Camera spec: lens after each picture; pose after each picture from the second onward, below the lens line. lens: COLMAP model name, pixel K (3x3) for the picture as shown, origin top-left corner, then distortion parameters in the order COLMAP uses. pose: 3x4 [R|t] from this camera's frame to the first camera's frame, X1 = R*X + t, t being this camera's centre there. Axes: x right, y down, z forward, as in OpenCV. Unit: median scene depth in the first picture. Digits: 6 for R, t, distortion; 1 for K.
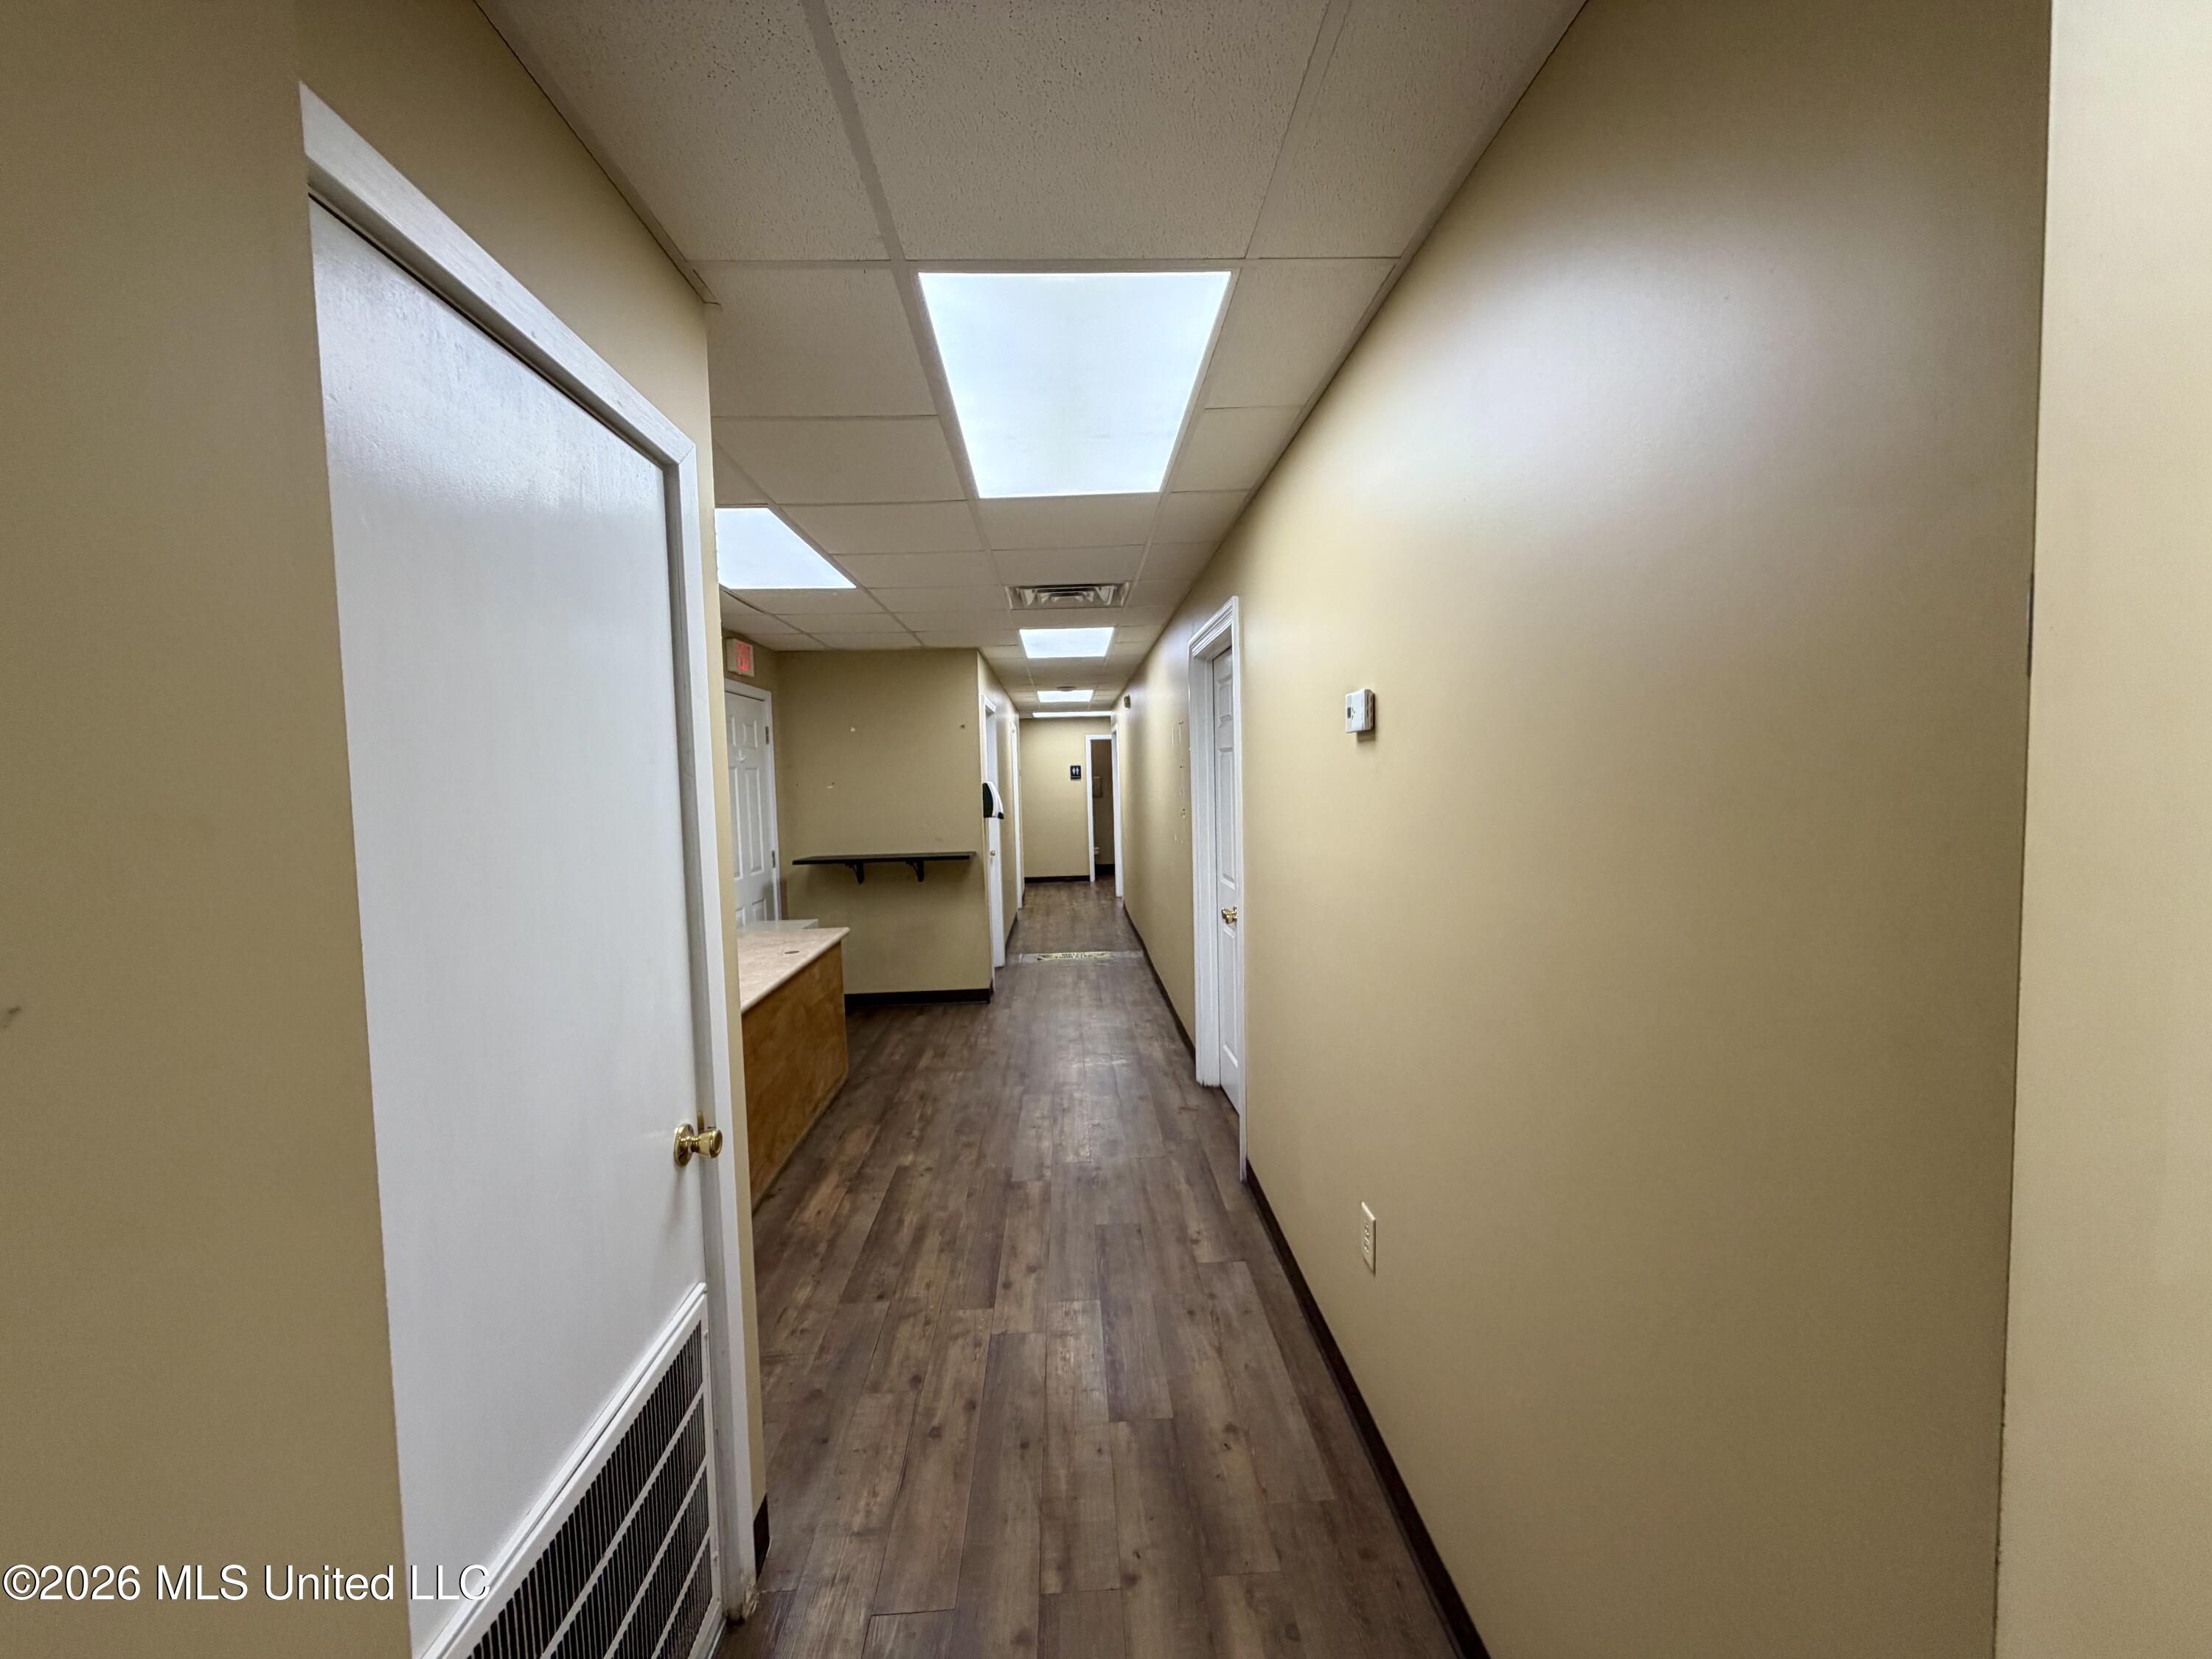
lens RADIAL K [[882.4, 0, 1106.5], [0, 882.4, 837.8], [0, 0, 1]] dist [0.000056, 0.000092]
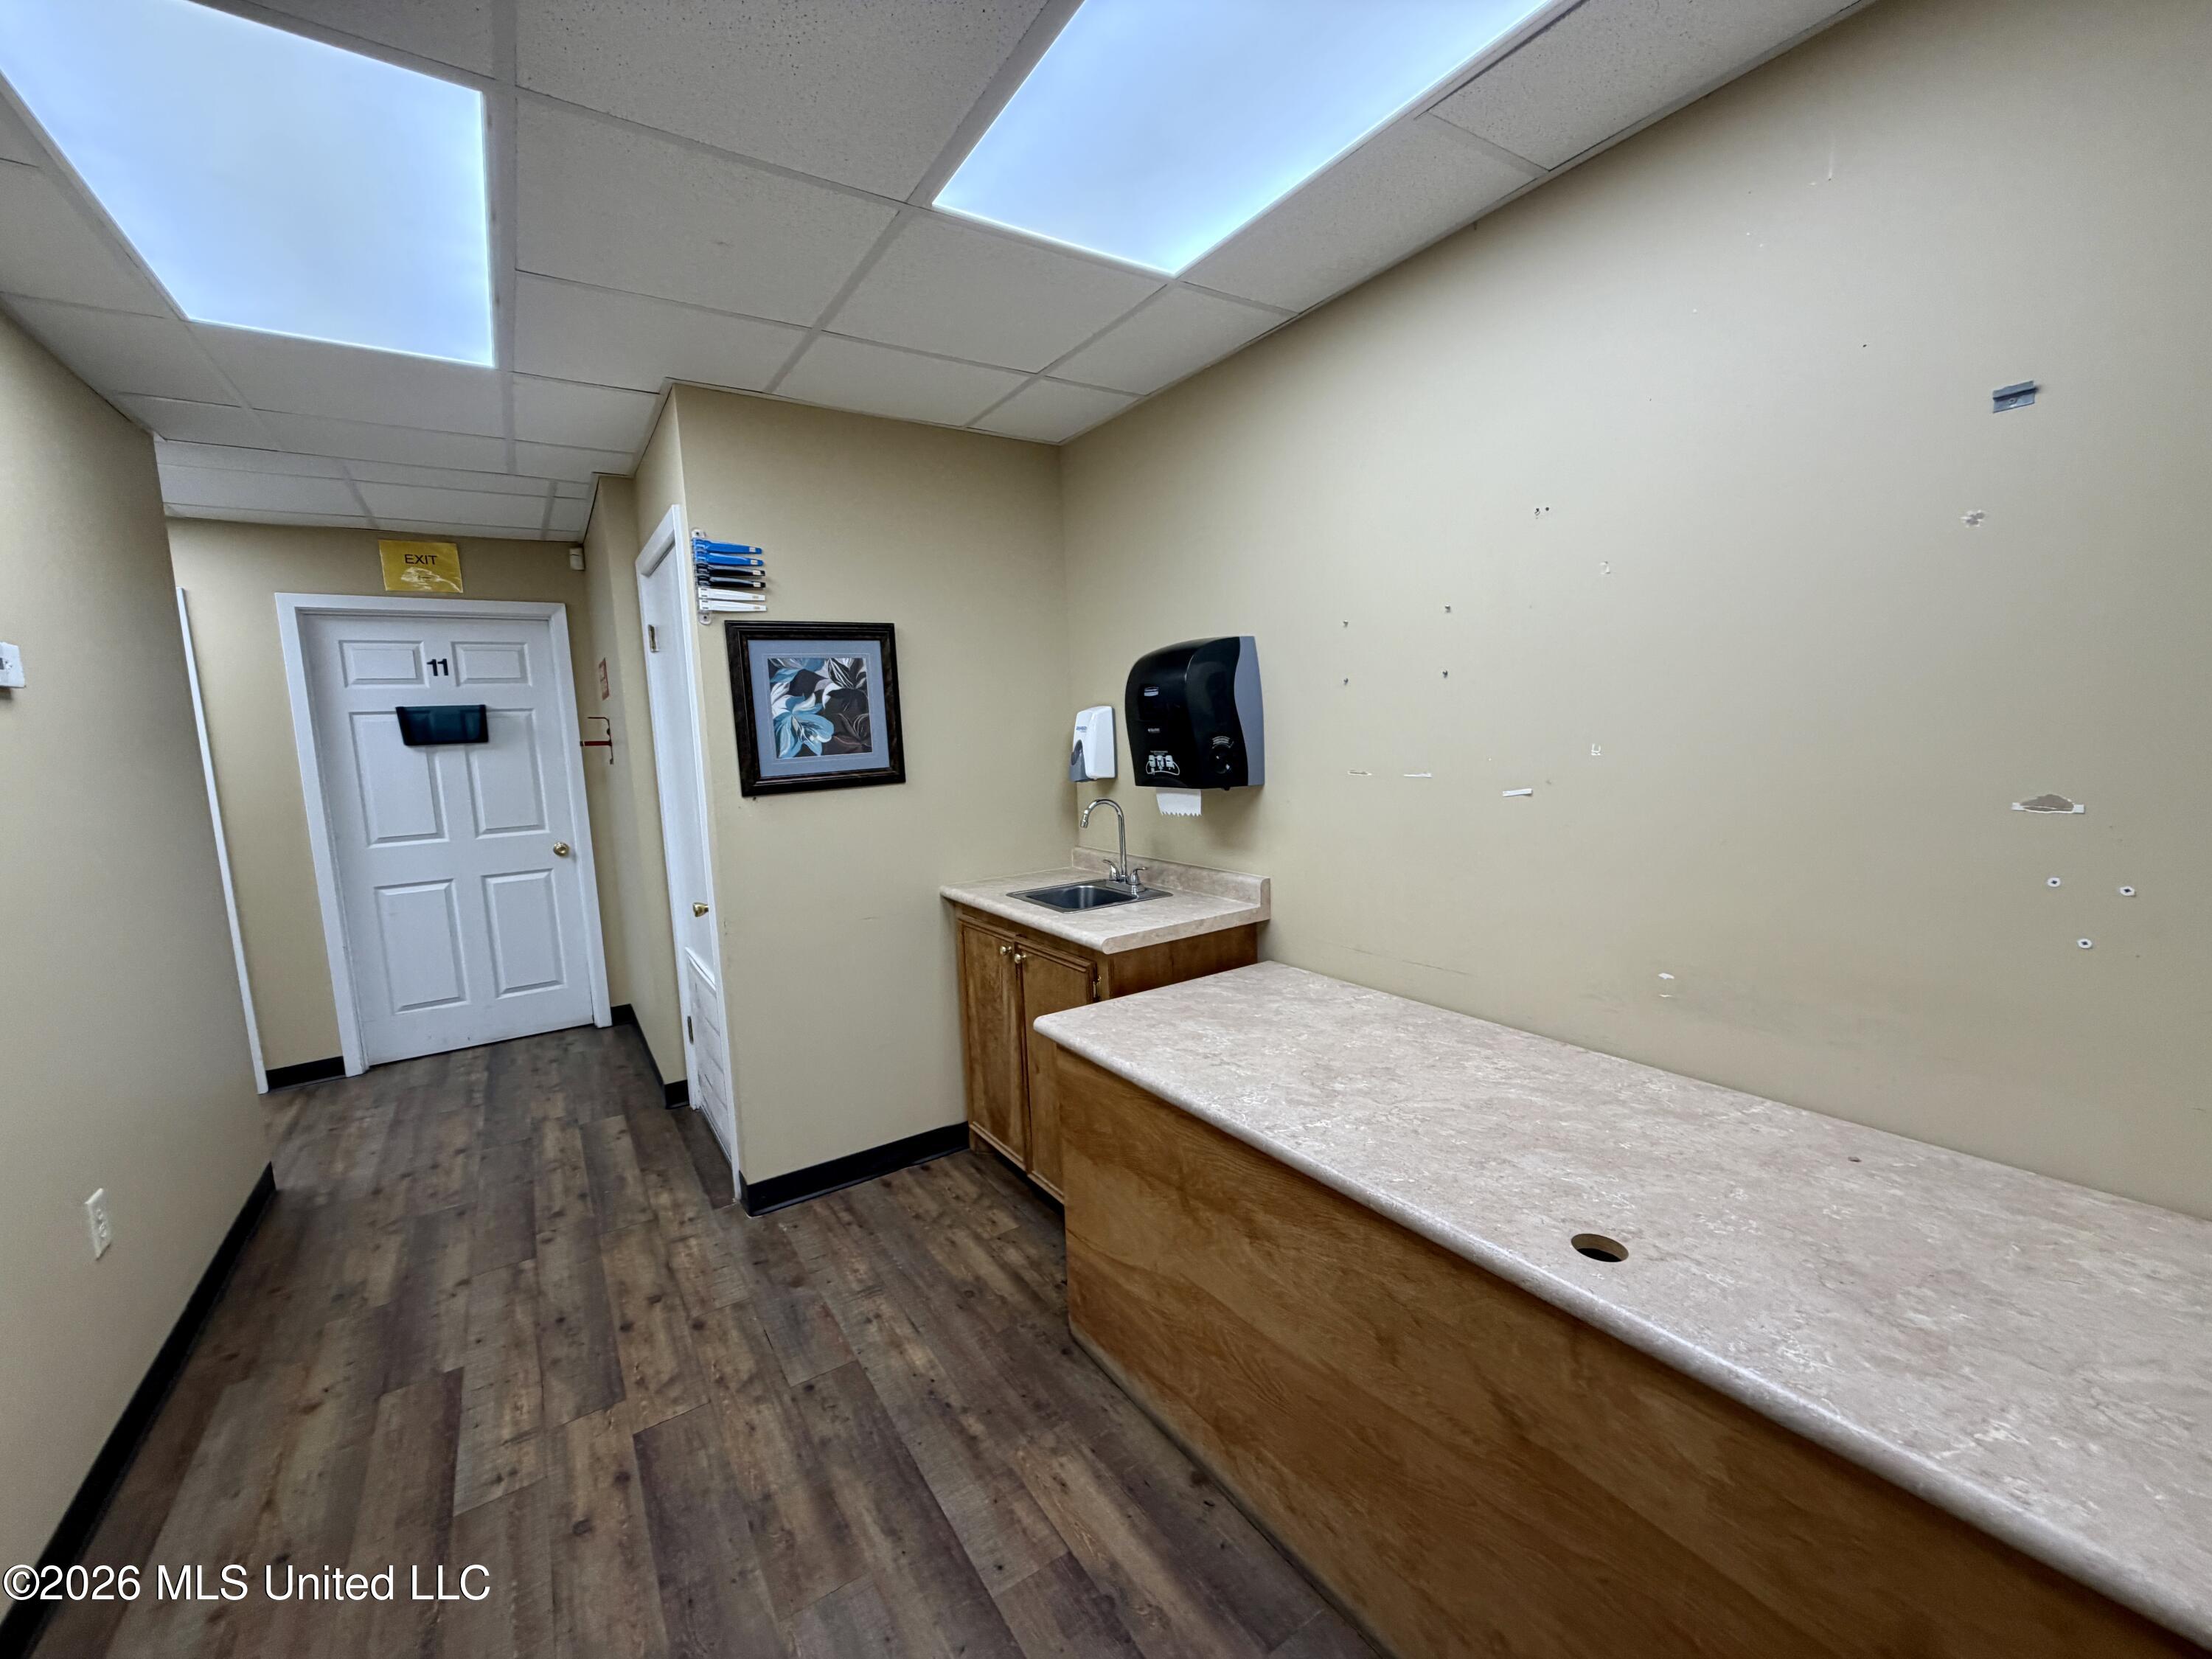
lens RADIAL K [[882.4, 0, 1105.6], [0, 882.4, 826.1], [0, 0, 1]] dist [0.000056, 0.000092]
pose [[-0.855501, 0.122188, -0.503178, -0.161846], [0.034181, 0.982966, 0.180582, -0.084150], [0.516672, 0.137289, -0.845105, 1.815954]]
